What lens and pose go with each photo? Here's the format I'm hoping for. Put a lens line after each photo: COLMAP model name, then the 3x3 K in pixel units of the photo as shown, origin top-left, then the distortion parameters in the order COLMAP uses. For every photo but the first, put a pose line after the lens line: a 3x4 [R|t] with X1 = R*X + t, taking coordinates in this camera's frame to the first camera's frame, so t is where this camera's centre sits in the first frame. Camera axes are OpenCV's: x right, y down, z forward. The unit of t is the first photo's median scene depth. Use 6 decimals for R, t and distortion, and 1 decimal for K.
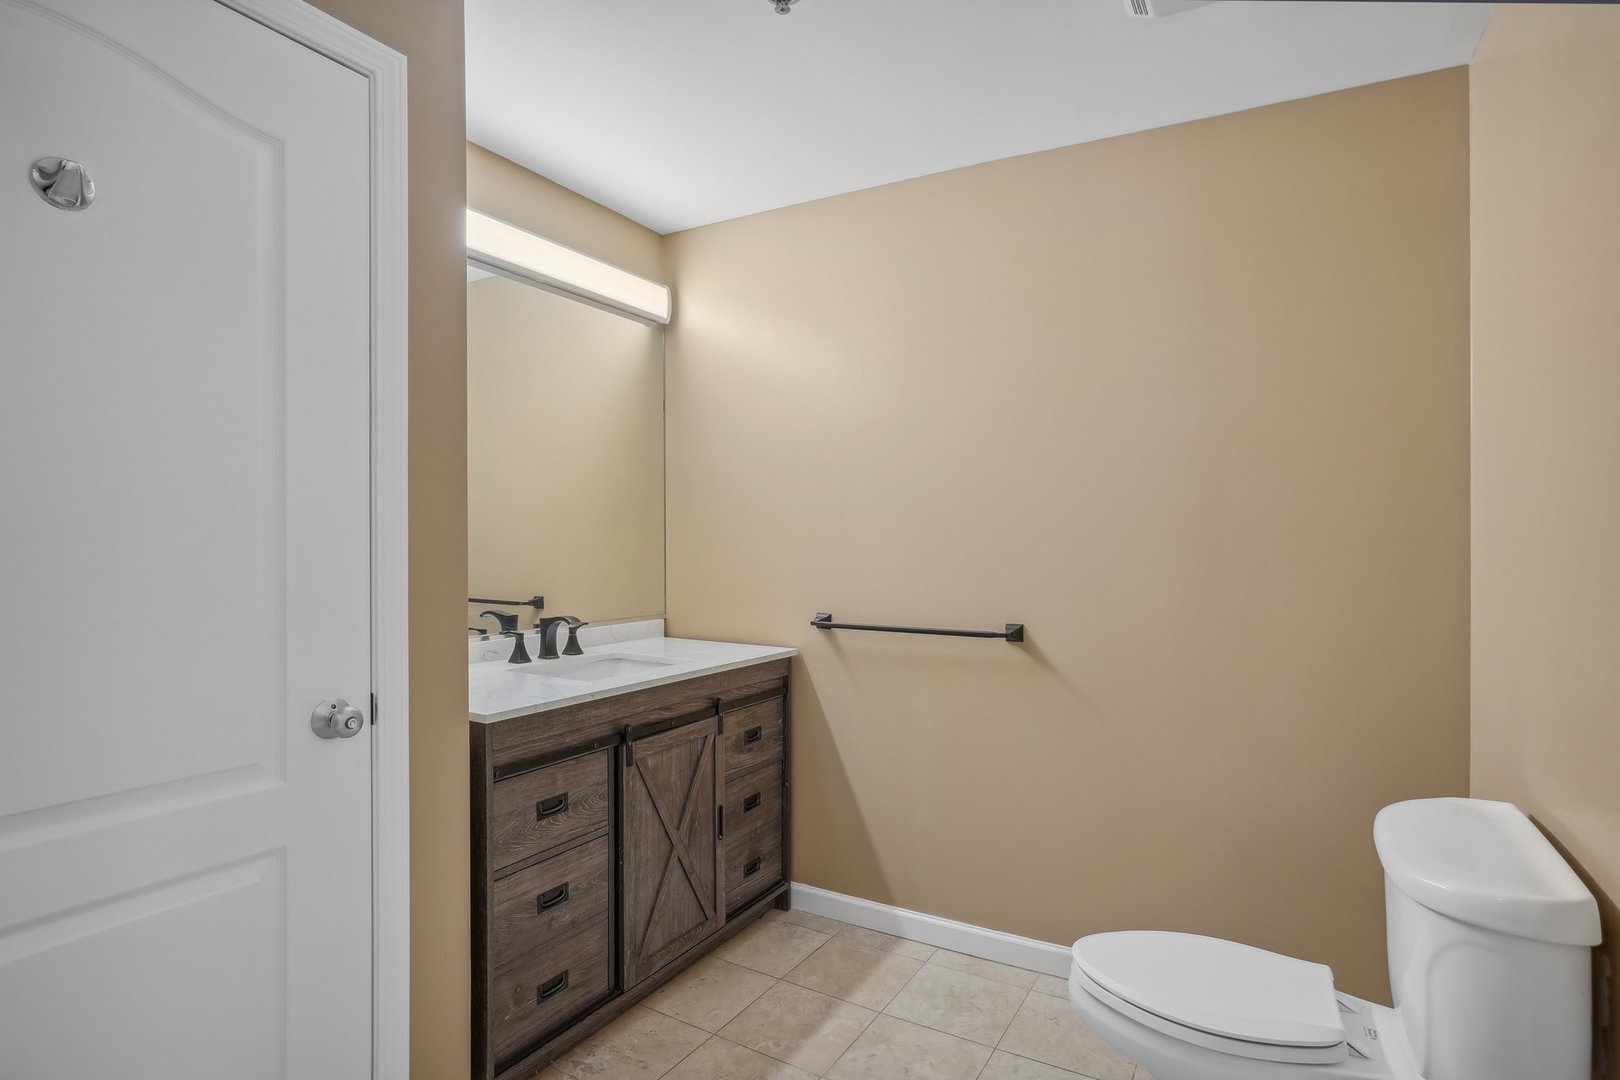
lens RADIAL K [[824.7, 0, 811.0], [0, 824.7, 544.2], [0, 0, 1]] dist [-0.077047, 0.032289]
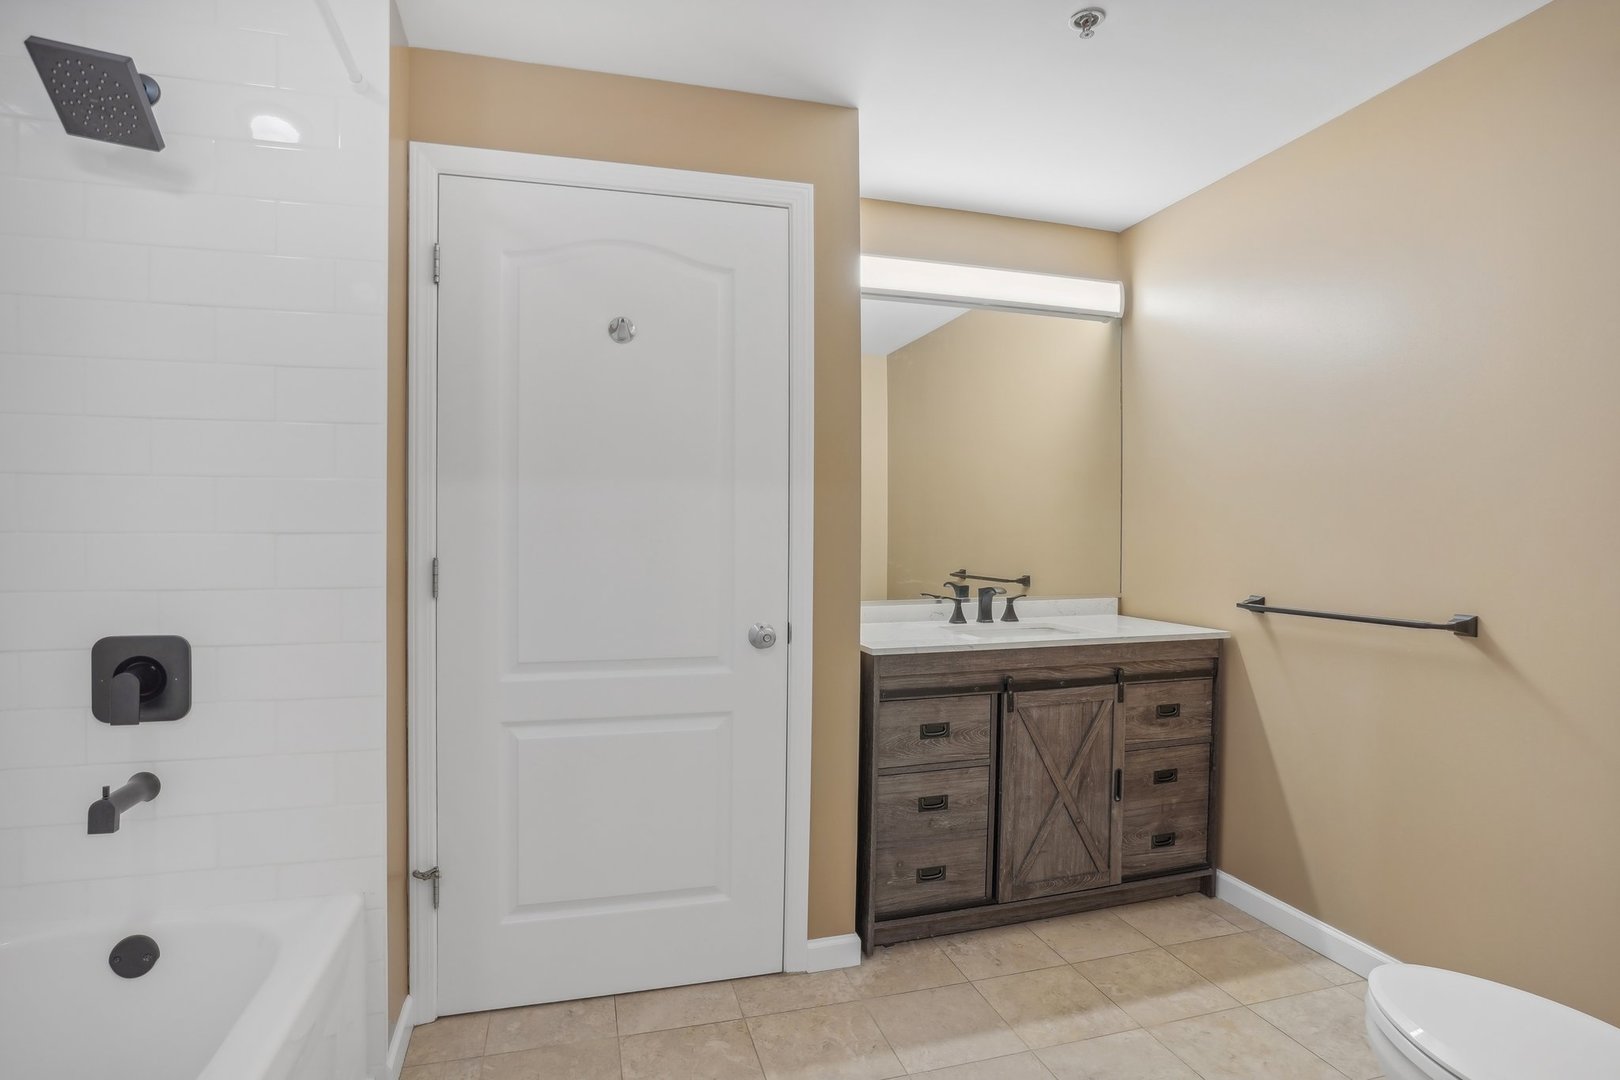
lens RADIAL K [[824.7, 0, 795.7], [0, 824.7, 532.9], [0, 0, 1]] dist [-0.077047, 0.032289]
pose [[0.719365, -0.006640, -0.694601, 0.325541], [0.001790, 0.999969, -0.007704, 0.019543], [0.694630, 0.004299, 0.719354, -0.052870]]
